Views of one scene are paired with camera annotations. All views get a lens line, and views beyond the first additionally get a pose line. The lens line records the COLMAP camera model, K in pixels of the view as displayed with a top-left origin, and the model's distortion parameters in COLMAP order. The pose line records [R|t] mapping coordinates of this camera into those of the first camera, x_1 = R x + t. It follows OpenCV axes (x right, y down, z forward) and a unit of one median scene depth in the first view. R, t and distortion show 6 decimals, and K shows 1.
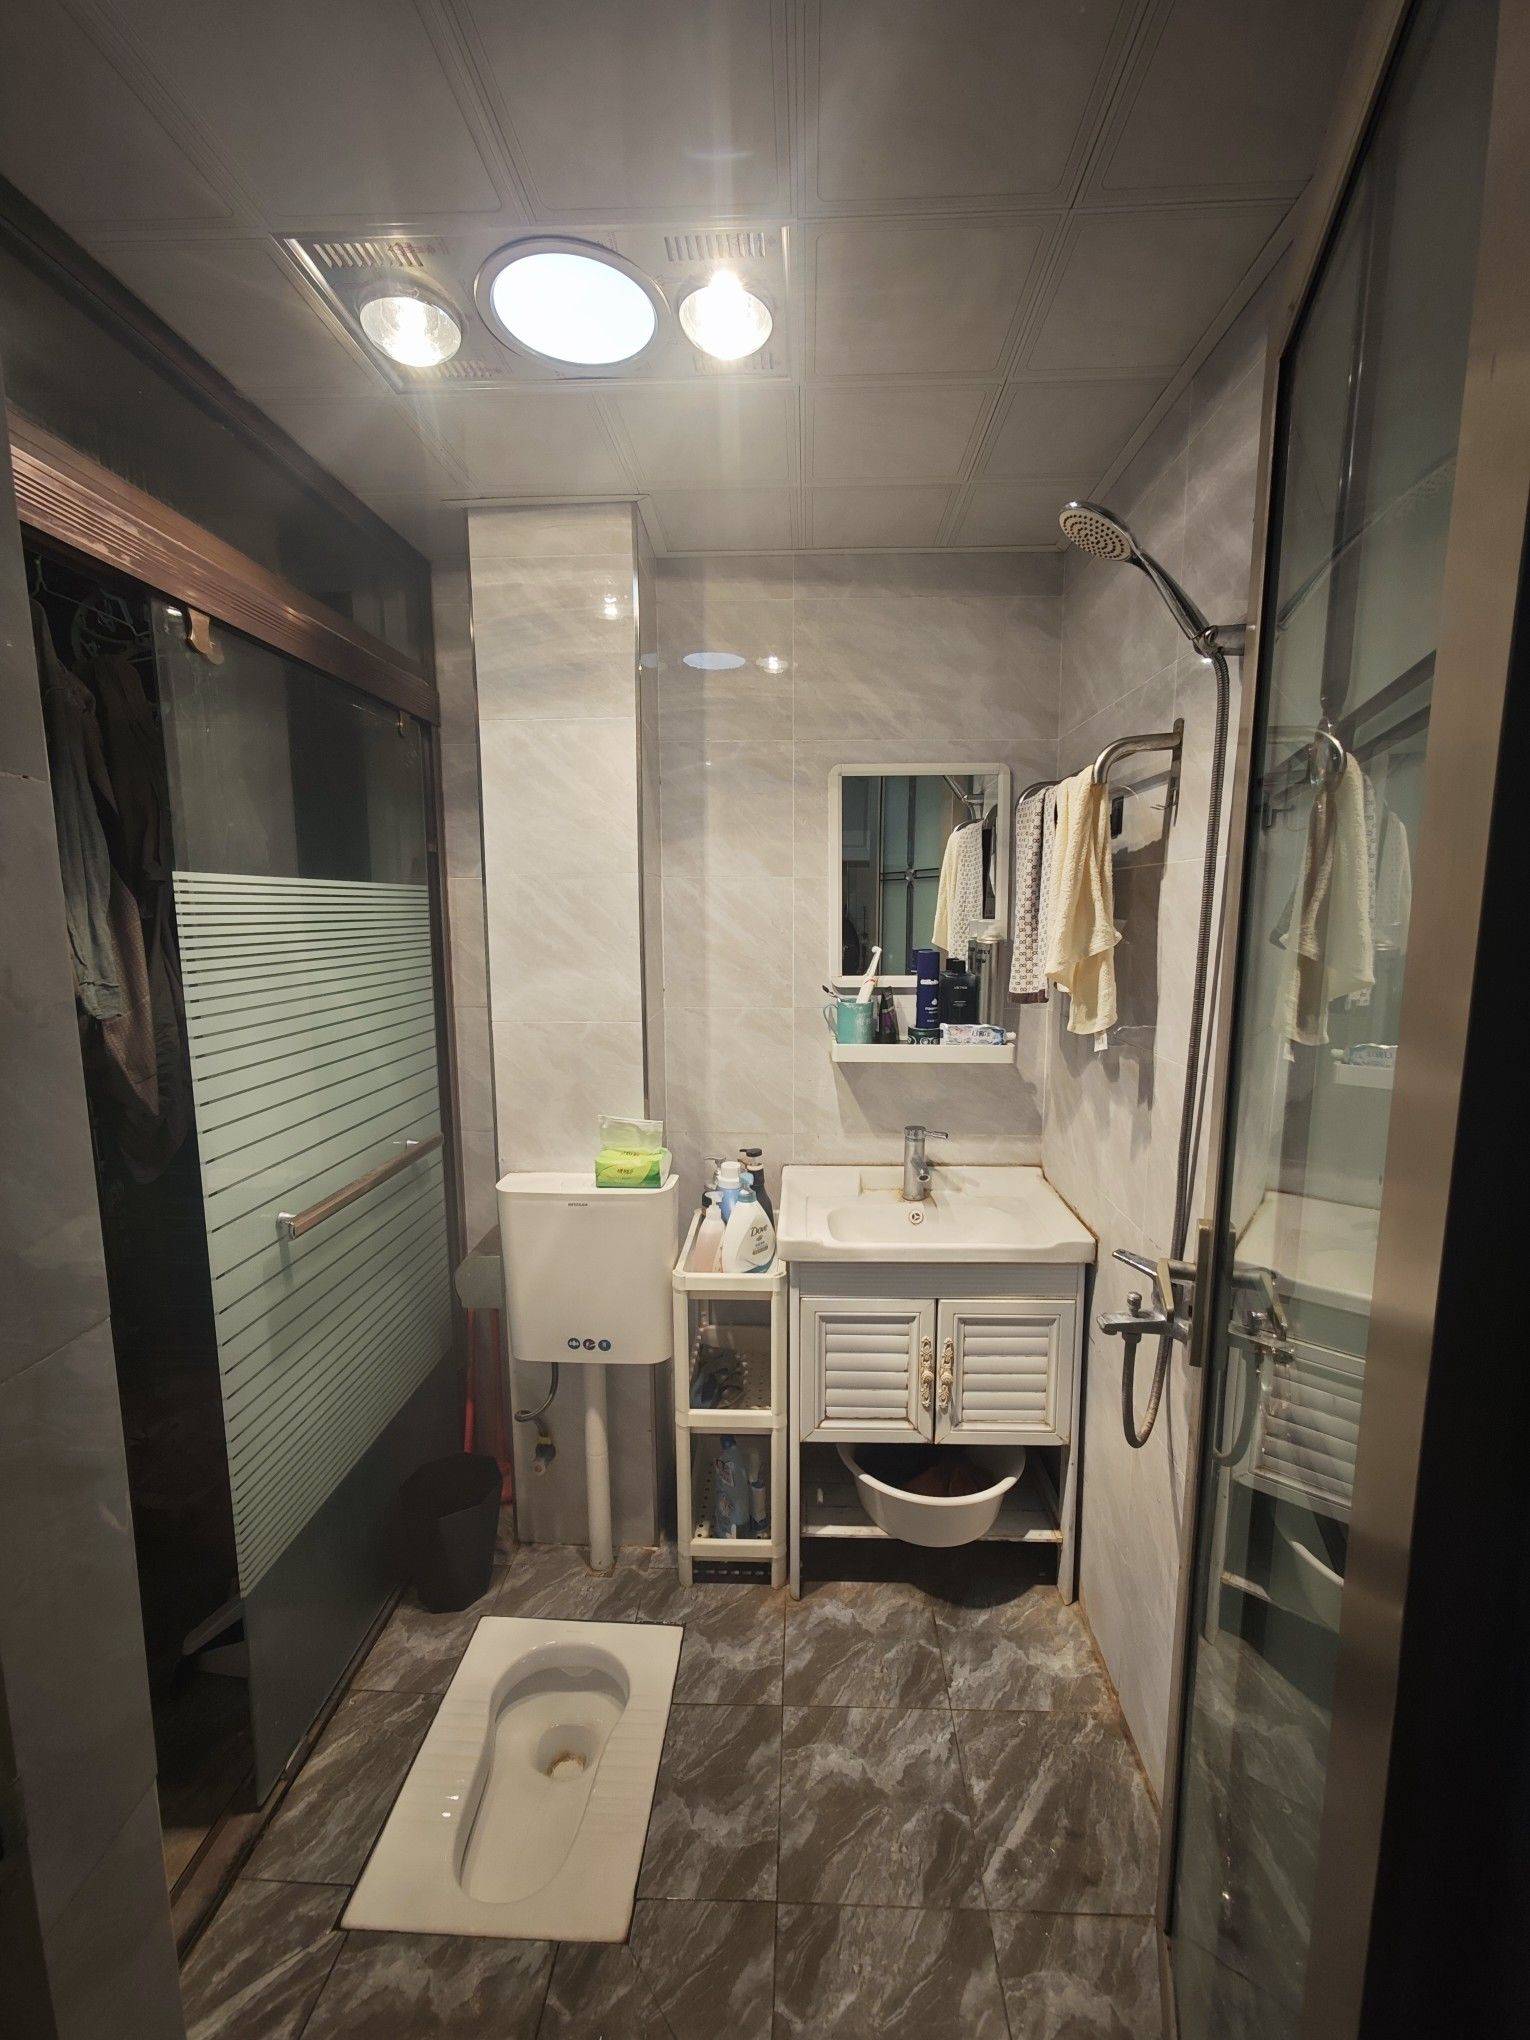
lens RADIAL K [[853.9, 0, 772.8], [0, 853.9, 1024.1], [0, 0, 1]] dist [-0.009065, 0.009191]
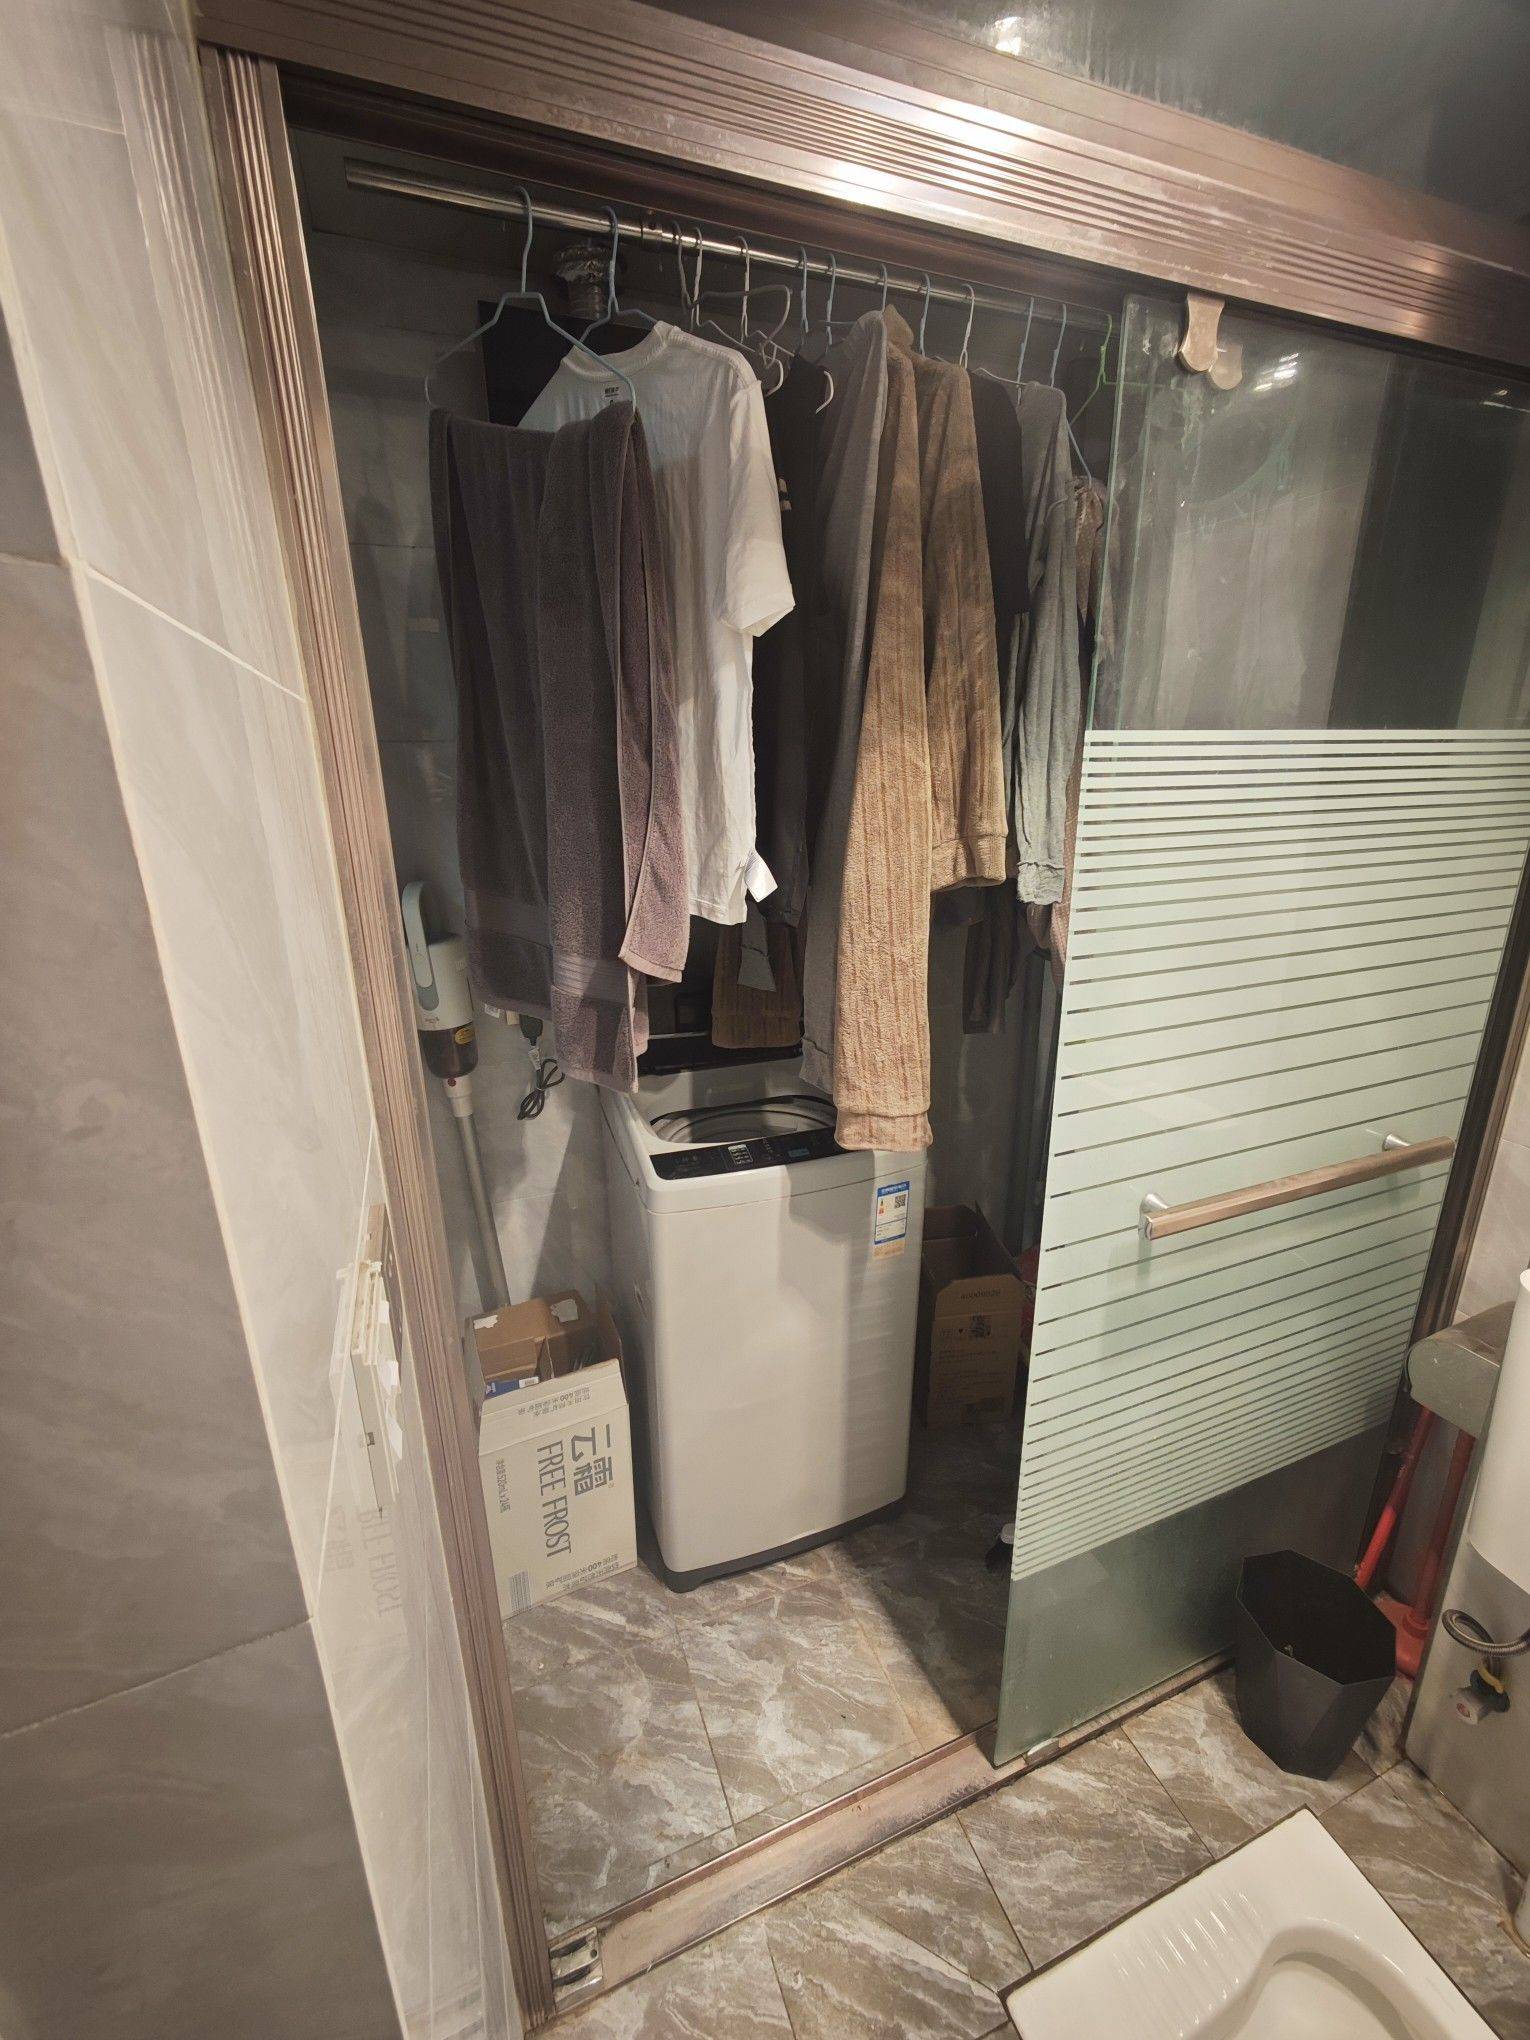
lens RADIAL K [[853.9, 0, 772.8], [0, 853.9, 1024.1], [0, 0, 1]] dist [-0.009065, 0.009191]
pose [[0.416975, 0.263967, -0.869743, -0.095010], [-0.110549, 0.964524, 0.239734, -0.066068], [0.902170, -0.003813, 0.431364, 0.356118]]
